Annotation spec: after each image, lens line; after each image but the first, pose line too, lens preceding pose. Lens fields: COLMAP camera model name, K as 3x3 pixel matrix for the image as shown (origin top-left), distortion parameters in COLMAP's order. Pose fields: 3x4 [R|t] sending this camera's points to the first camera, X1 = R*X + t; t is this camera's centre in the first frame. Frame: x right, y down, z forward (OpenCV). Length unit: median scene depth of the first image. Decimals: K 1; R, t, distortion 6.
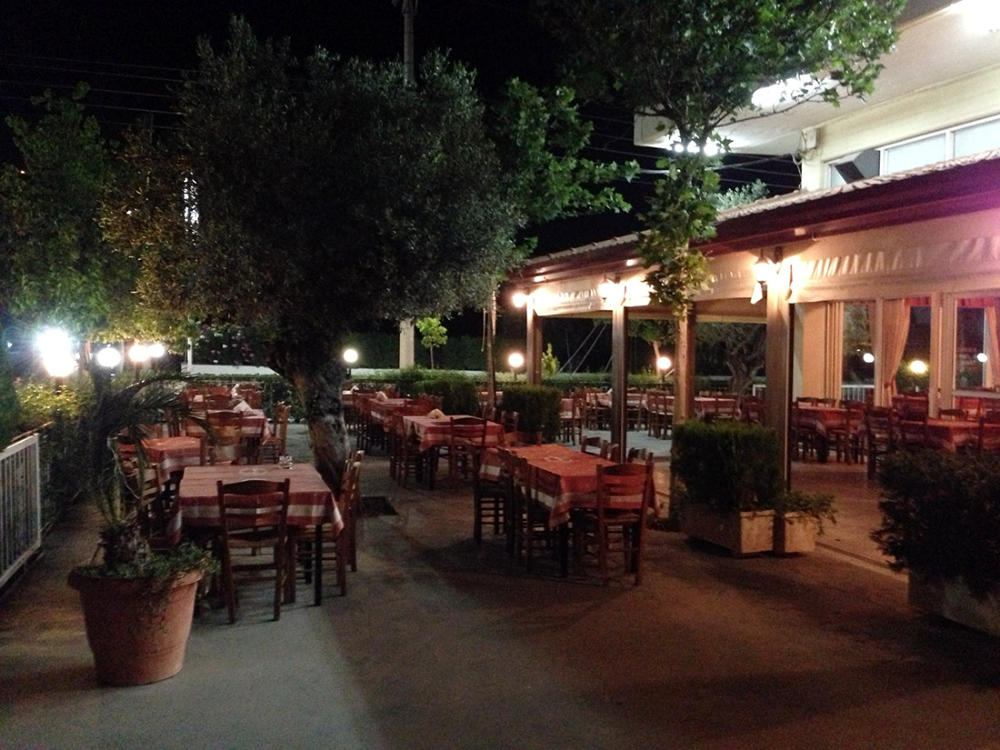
lens RADIAL K [[913.4, 0, 496.4], [0, 913.4, 379.0], [0, 0, 1]] dist [0.107287, -0.186521]
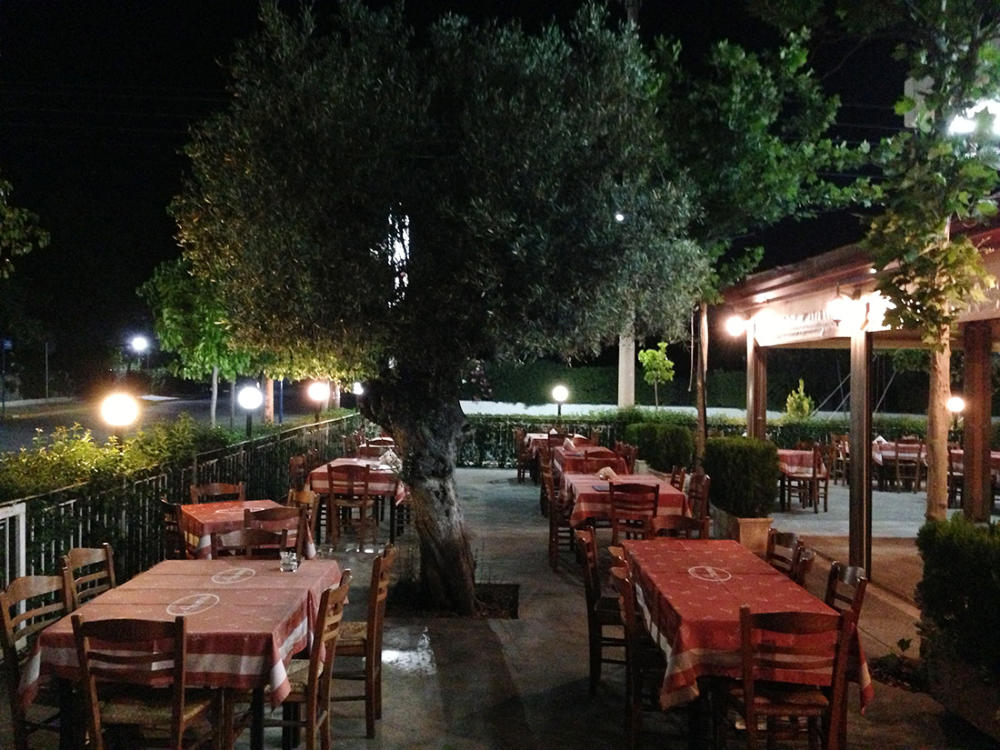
lens RADIAL K [[913.4, 0, 496.4], [0, 913.4, 379.0], [0, 0, 1]] dist [0.107287, -0.186521]
pose [[0.955918, 0.000553, -0.293634, 0.069673], [-0.011124, 0.999349, -0.034330, -0.013682], [0.293423, 0.036083, 0.955301, 0.216723]]
